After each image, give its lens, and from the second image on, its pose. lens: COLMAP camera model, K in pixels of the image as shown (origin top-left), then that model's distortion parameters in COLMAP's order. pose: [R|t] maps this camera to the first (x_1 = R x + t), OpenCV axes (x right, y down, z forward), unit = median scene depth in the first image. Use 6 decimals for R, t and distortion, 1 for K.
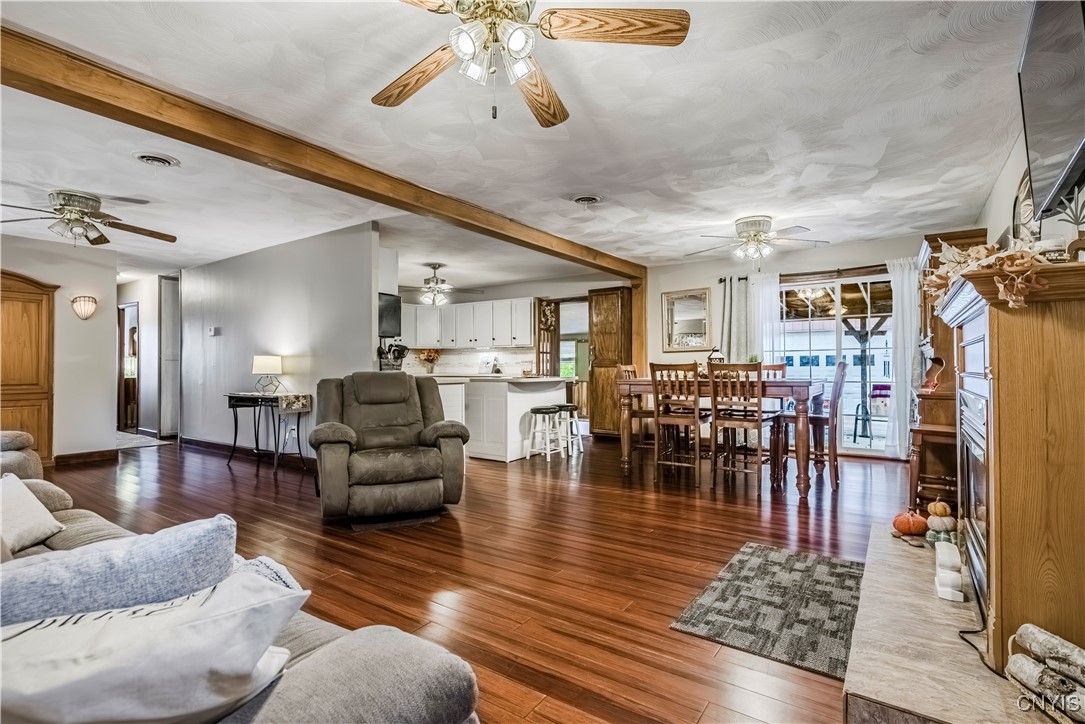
lens RADIAL K [[519.9, 0, 539.5], [0, 519.9, 358.8], [0, 0, 1]] dist [-0.002275, -0.000298]
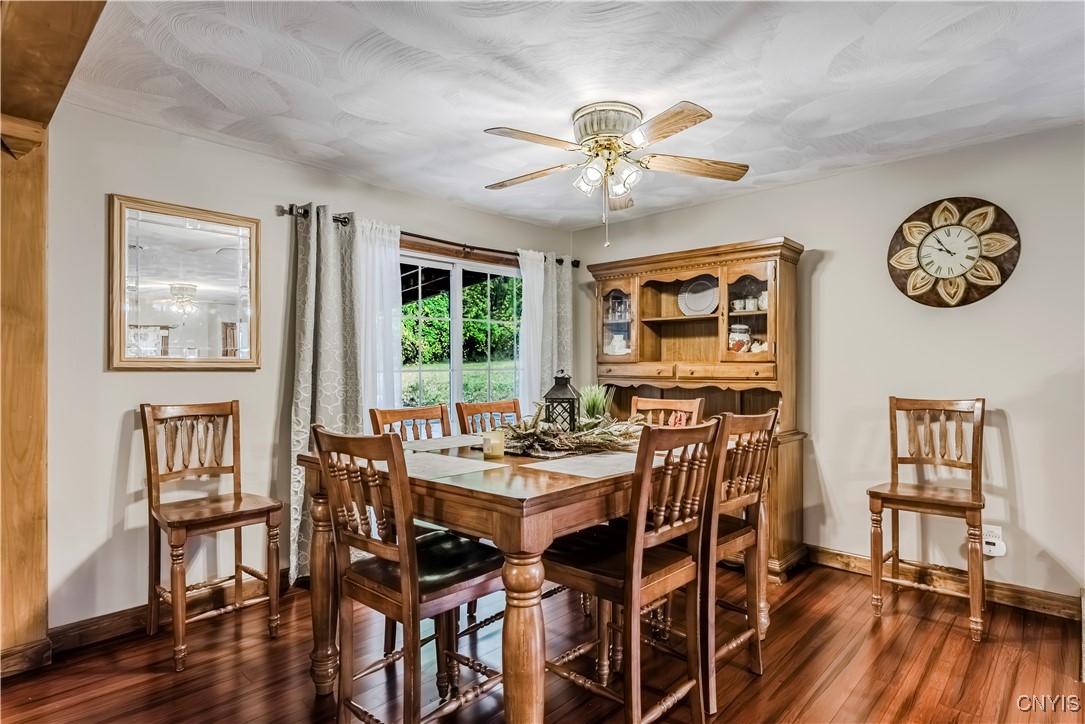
lens RADIAL K [[582.3, 0, 543.7], [0, 582.3, 365.2], [0, 0, 1]] dist [-0.007794, 0.003129]
pose [[0.148741, 0.008582, 0.988839, -0.148179], [-0.014675, 0.999871, -0.006471, -0.026858], [-0.988767, -0.013549, 0.148848, 1.007834]]
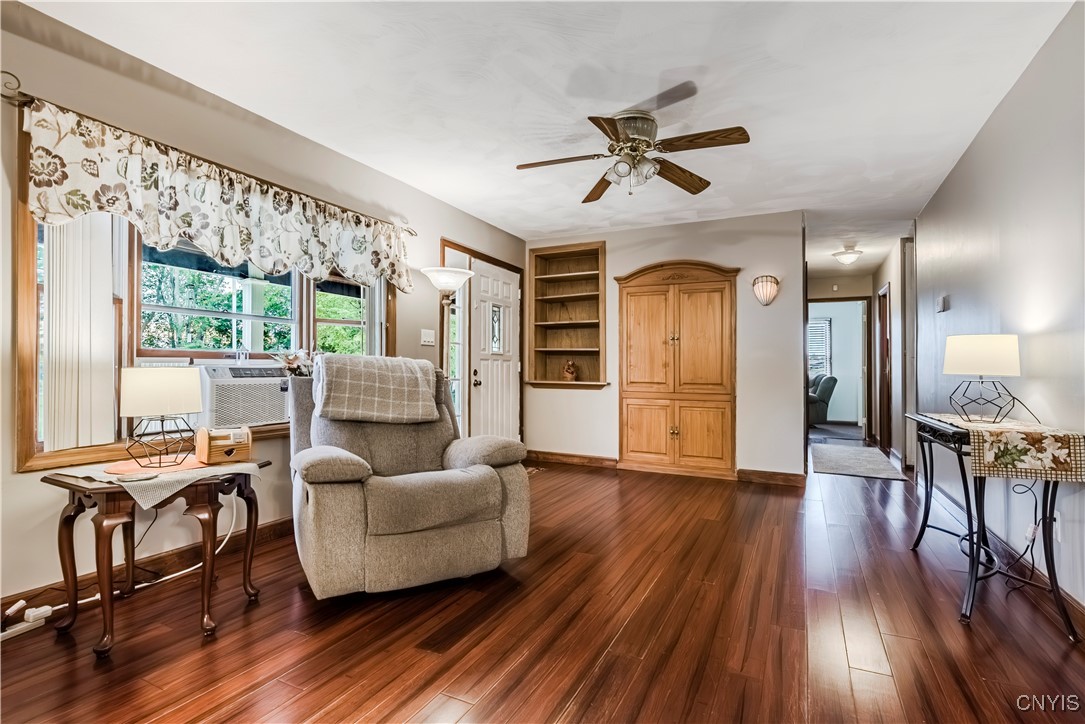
lens RADIAL K [[519.9, 0, 547.3], [0, 519.9, 365.9], [0, 0, 1]] dist [-0.002275, -0.000298]
pose [[0.171548, -0.005295, -0.985161, -0.190259], [0.007491, 0.999964, -0.004070, 0.024783], [0.985147, -0.006682, 0.171582, 0.688524]]
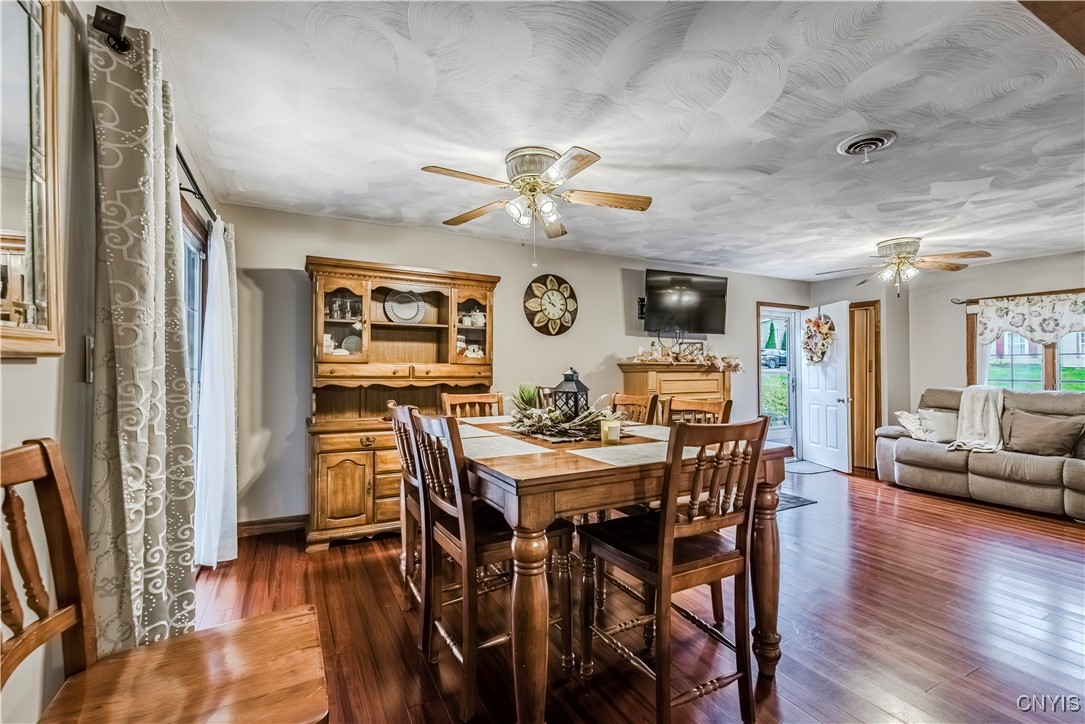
lens RADIAL K [[471.8, 0, 538.9], [0, 471.8, 369.2], [0, 0, 1]] dist [-0.003840, -0.000271]
pose [[-0.885617, 0.005091, 0.464388, 0.161047], [-0.005480, 0.999756, -0.021410, -0.014193], [-0.464384, -0.021506, -0.885373, 1.528866]]
